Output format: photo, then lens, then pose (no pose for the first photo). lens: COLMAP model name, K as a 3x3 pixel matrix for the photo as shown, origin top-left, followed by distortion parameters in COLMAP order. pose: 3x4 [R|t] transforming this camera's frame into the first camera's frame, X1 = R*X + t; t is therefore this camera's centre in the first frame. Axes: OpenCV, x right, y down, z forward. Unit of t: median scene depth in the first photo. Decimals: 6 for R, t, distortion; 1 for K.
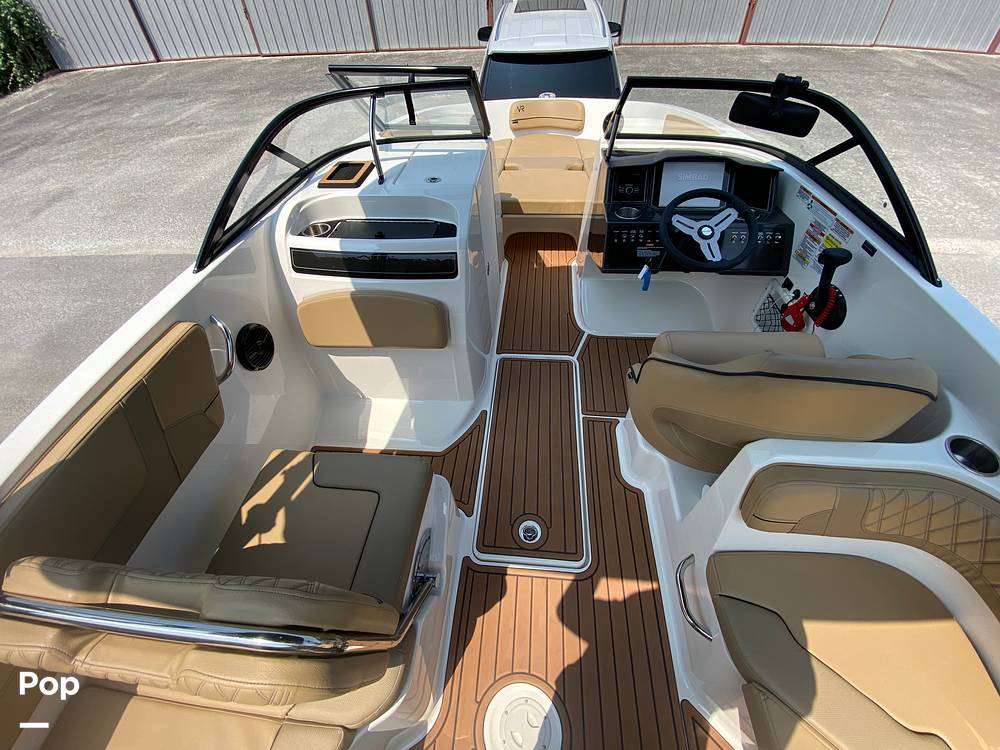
lens RADIAL K [[404.0, 0, 500.8], [0, 404.0, 377.4], [0, 0, 1]] dist [0.022515, -0.022236]
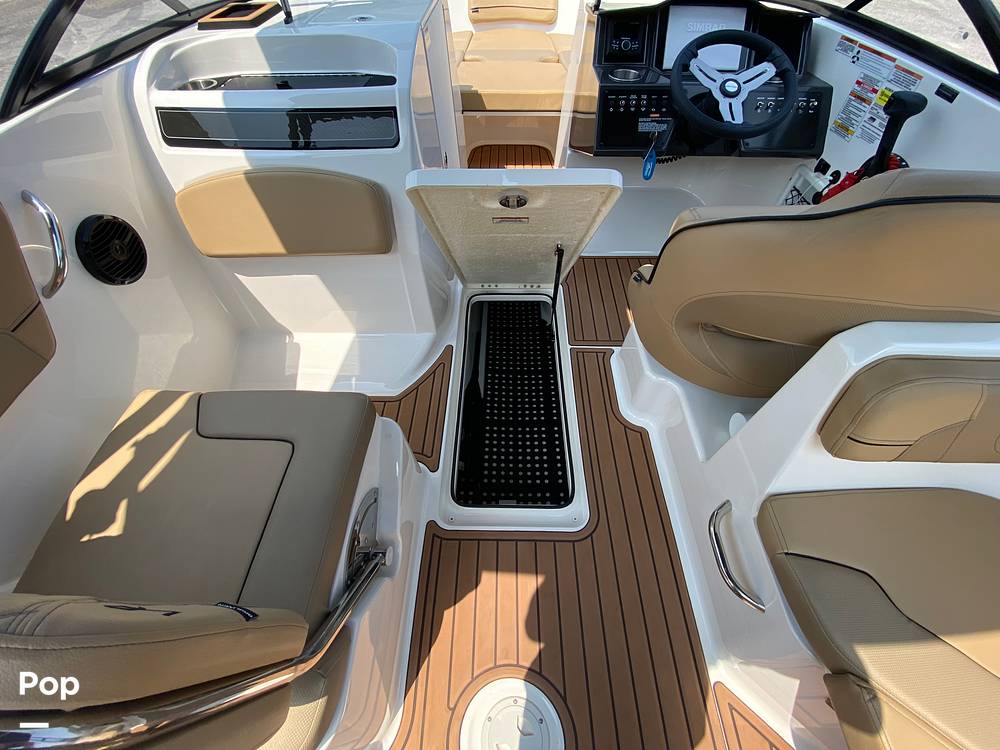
lens RADIAL K [[404.0, 0, 500.8], [0, 404.0, 377.4], [0, 0, 1]] dist [0.022515, -0.022236]
pose [[0.996963, -0.038661, 0.067600, 0.005824], [0.032462, 0.995367, 0.090505, 0.094750], [-0.070786, -0.088036, 0.993599, 0.227339]]
